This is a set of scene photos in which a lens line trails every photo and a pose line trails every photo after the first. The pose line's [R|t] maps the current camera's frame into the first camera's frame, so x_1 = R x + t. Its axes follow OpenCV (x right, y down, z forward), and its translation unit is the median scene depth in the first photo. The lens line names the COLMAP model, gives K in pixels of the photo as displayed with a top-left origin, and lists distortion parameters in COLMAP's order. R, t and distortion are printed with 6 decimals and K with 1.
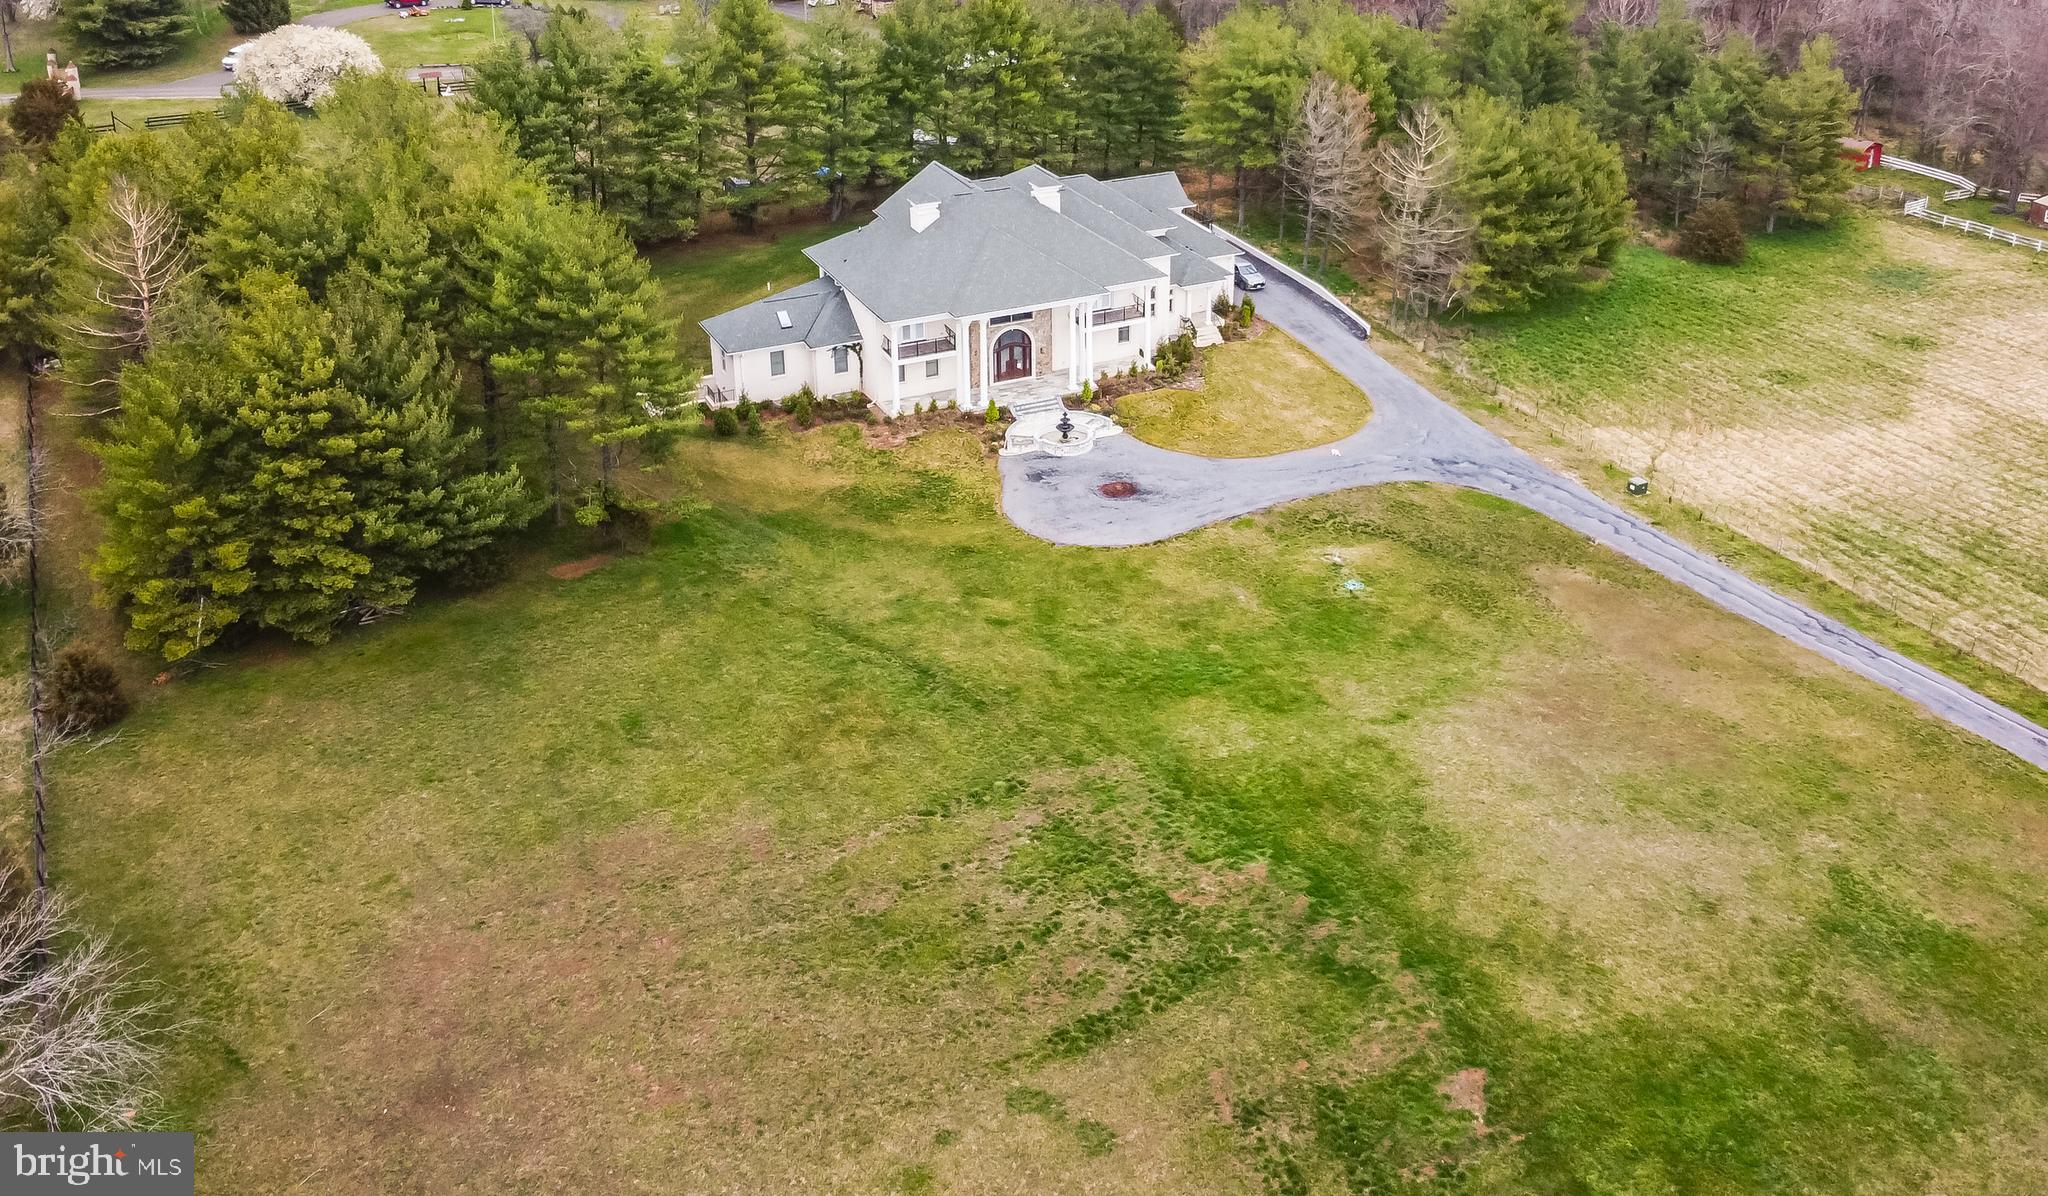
lens RADIAL K [[1957.4, 0, 1143.5], [0, 1957.4, 323.8], [0, 0, 1]] dist [0.050449, 0.000000]
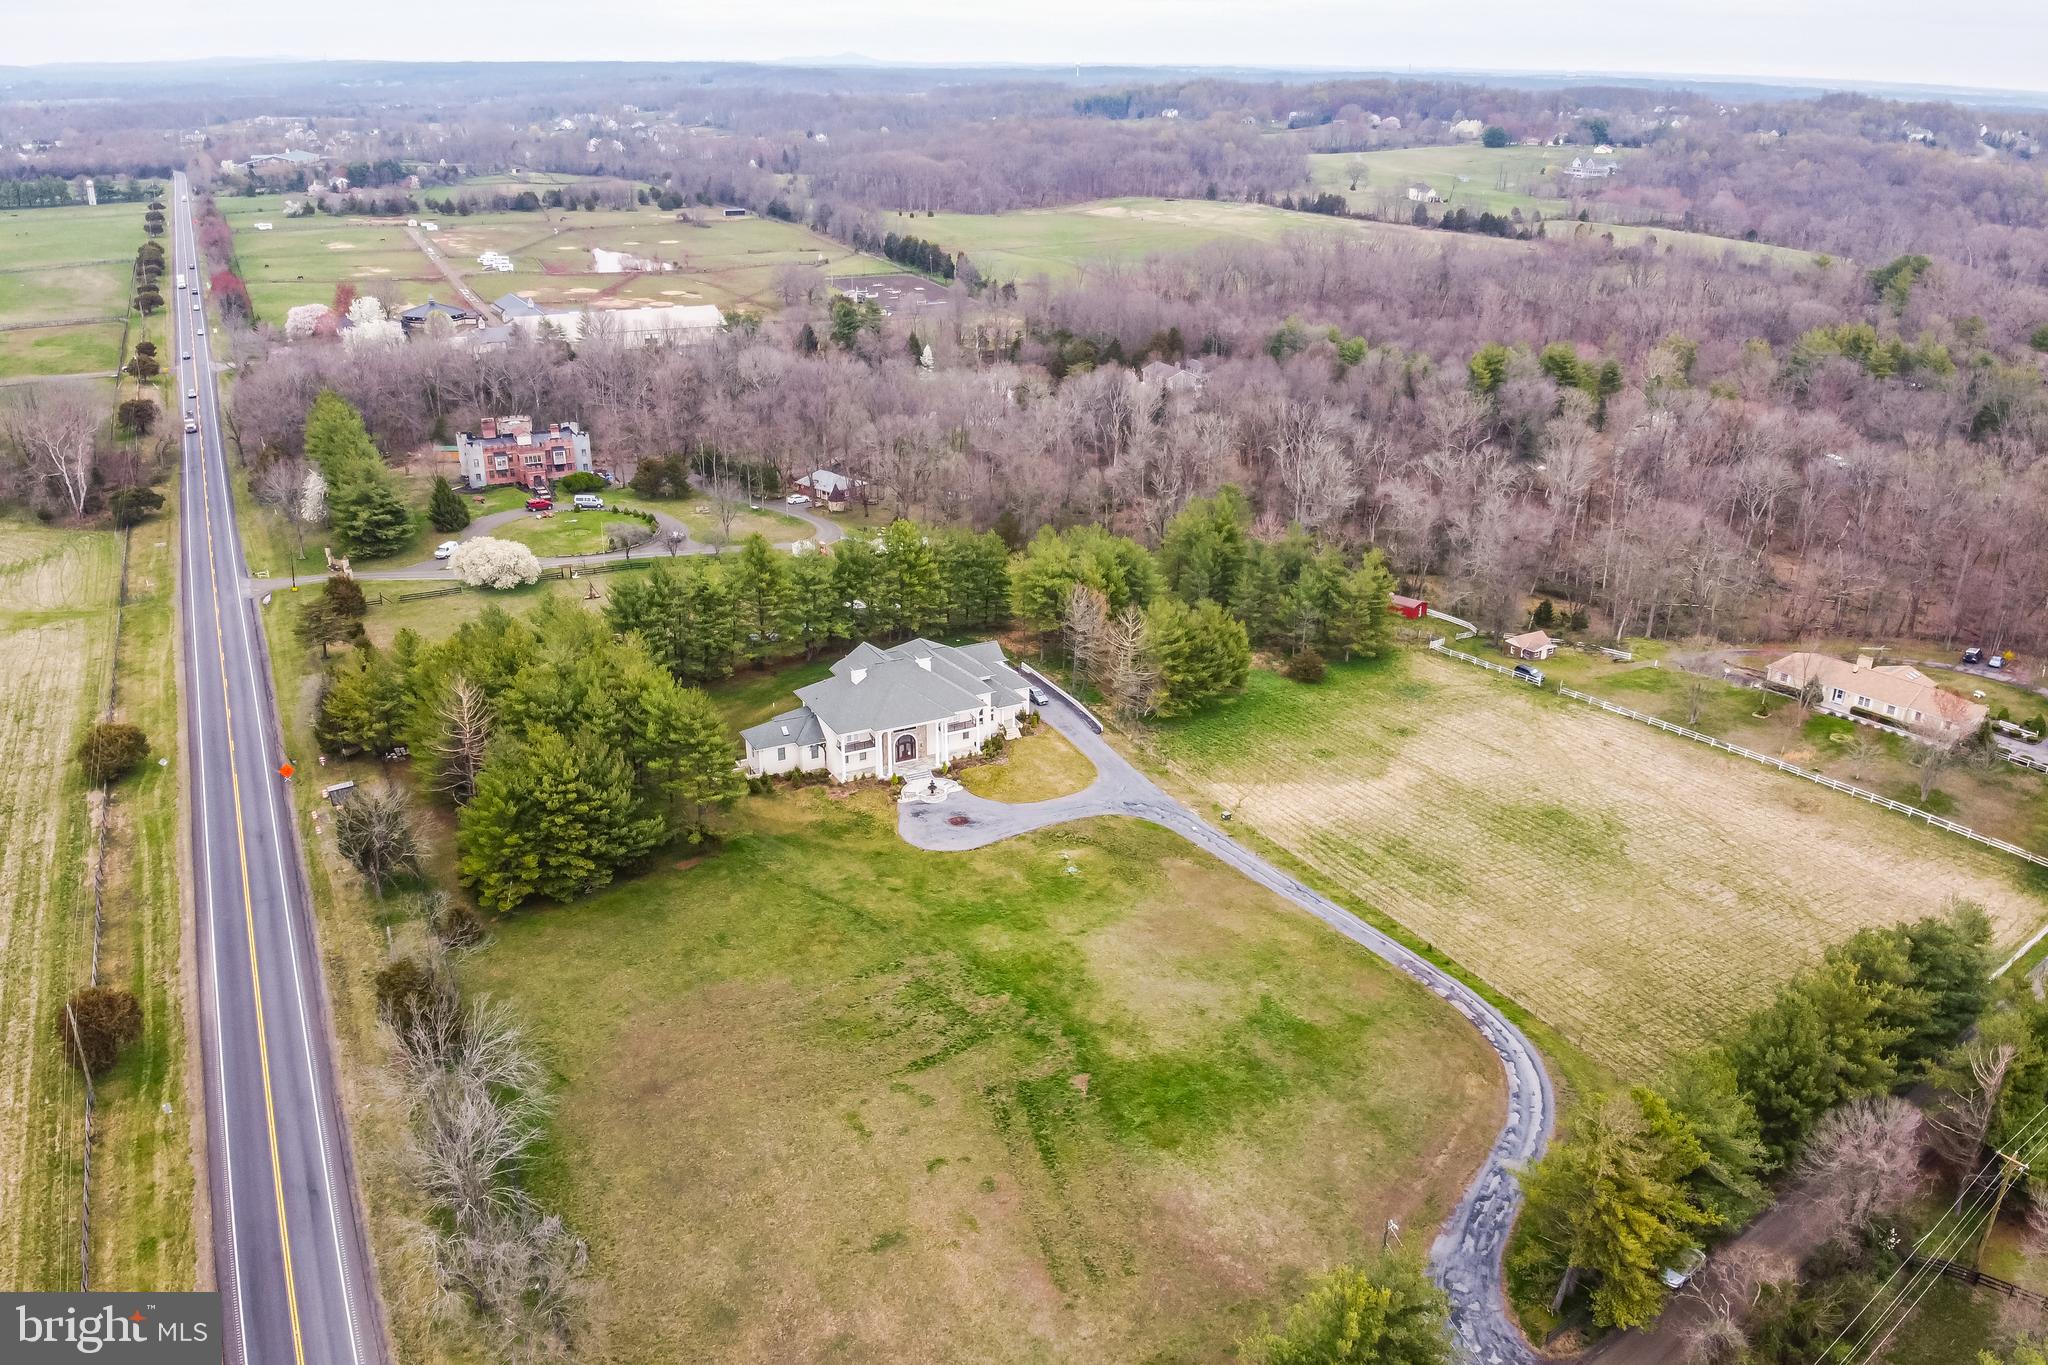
lens RADIAL K [[1515.0, 0, 1045.8], [0, 1515.0, 651.7], [0, 0, 1]] dist [0.108526, -0.014001]
pose [[0.999968, -0.005949, 0.005360, 0.067915], [0.005965, 0.999978, -0.002893, -0.079846], [-0.005343, 0.002925, 0.999981, -0.521753]]
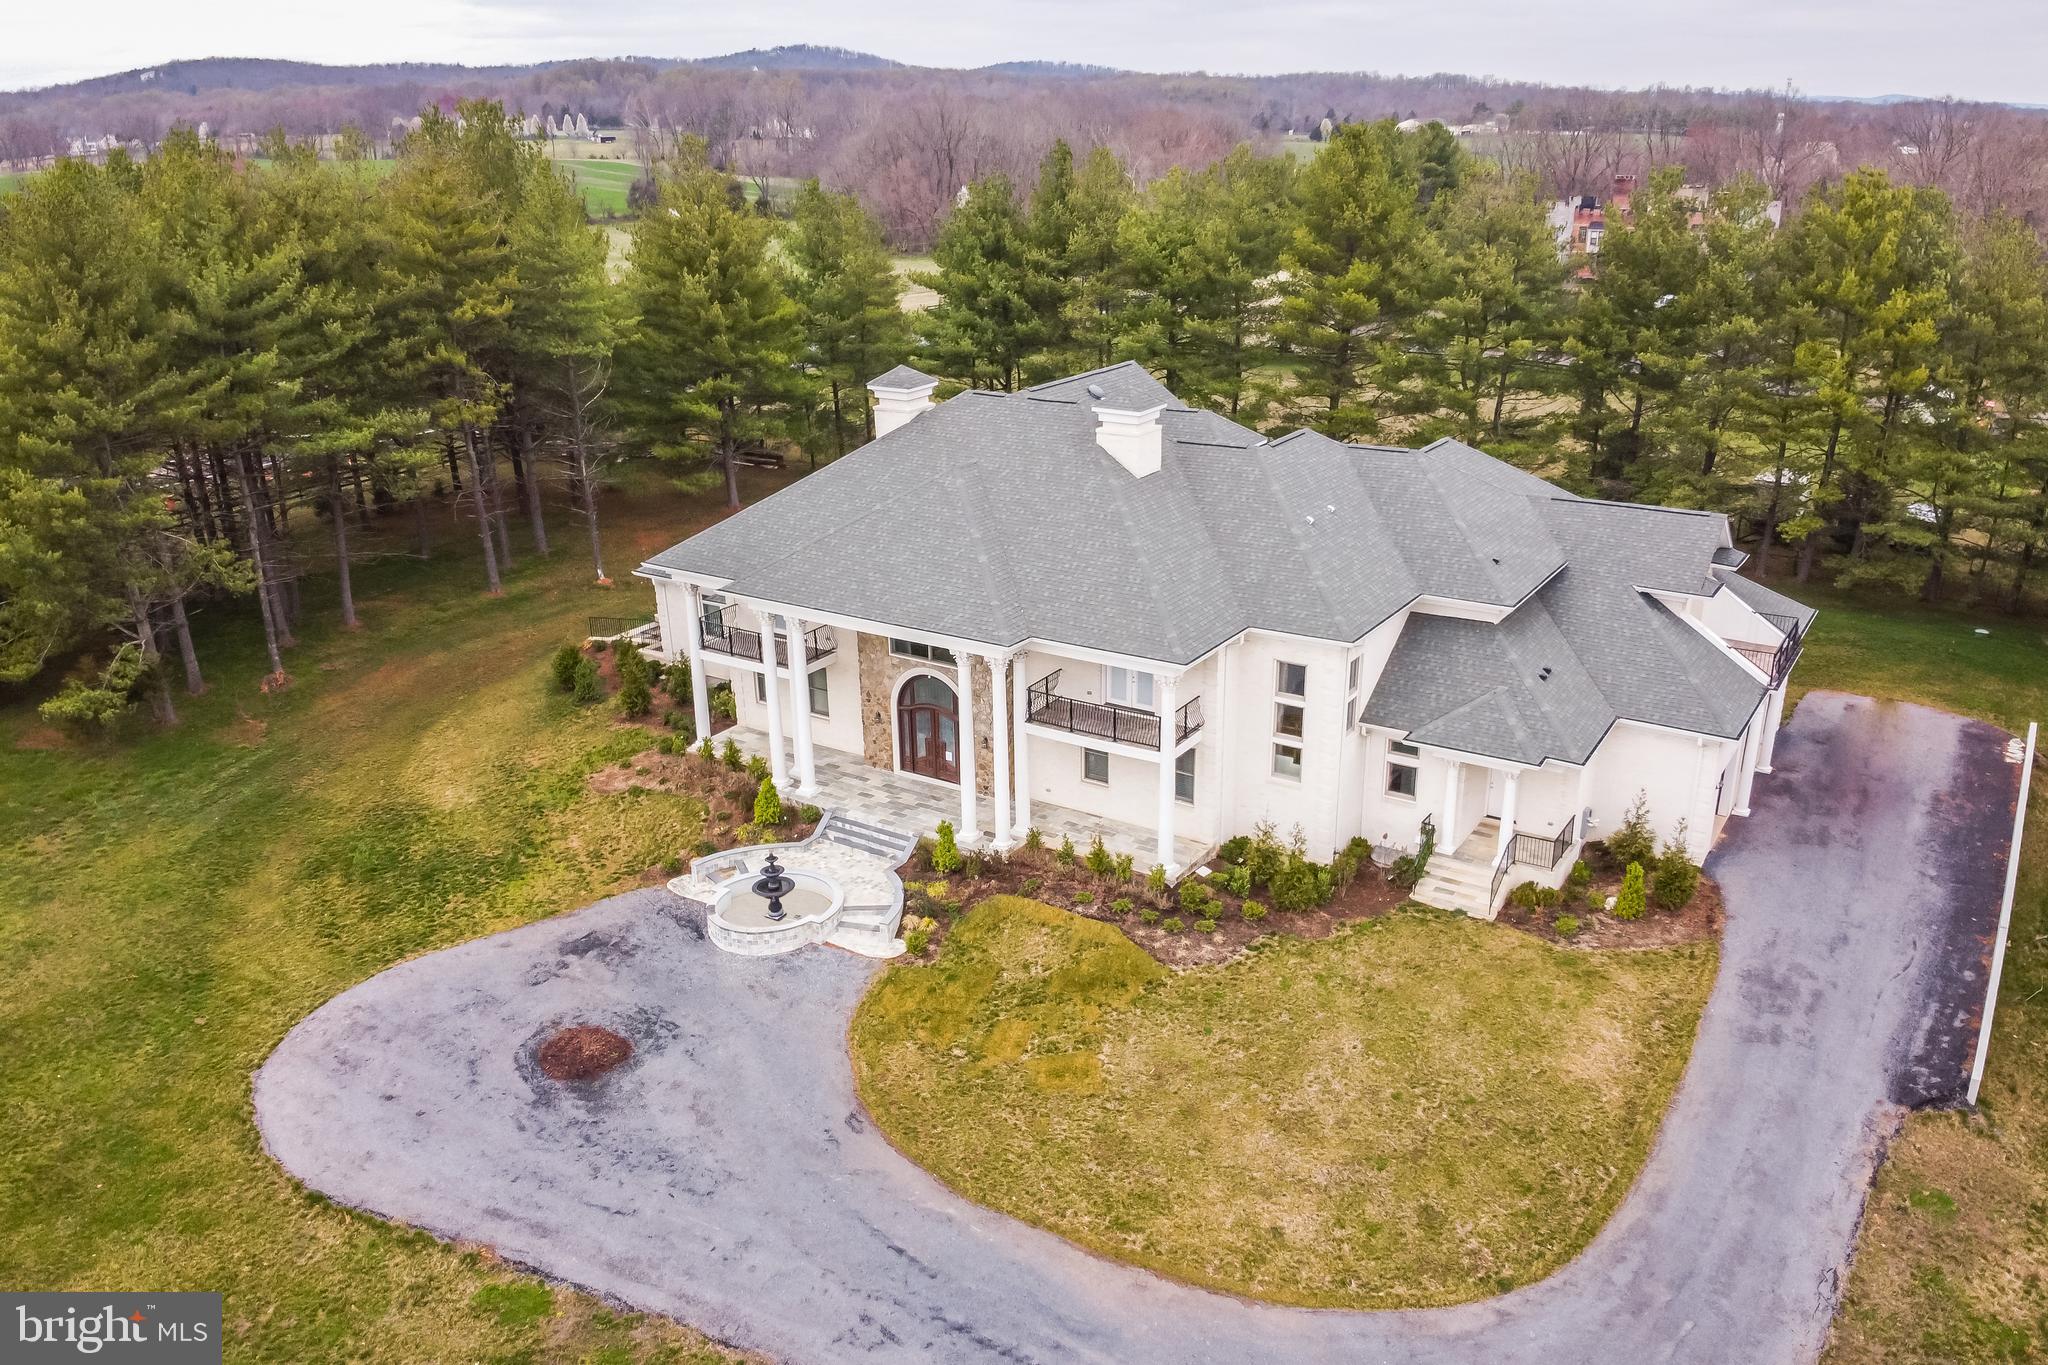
lens RADIAL K [[1515.0, 0, 1017.7], [0, 1515.0, 682.5], [0, 0, 1]] dist [0.108526, -0.014001]
pose [[0.503410, 0.273193, -0.819722, 0.272738], [-0.300924, 0.944738, 0.130054, -0.055252], [0.809952, 0.181203, 0.557801, 0.880756]]
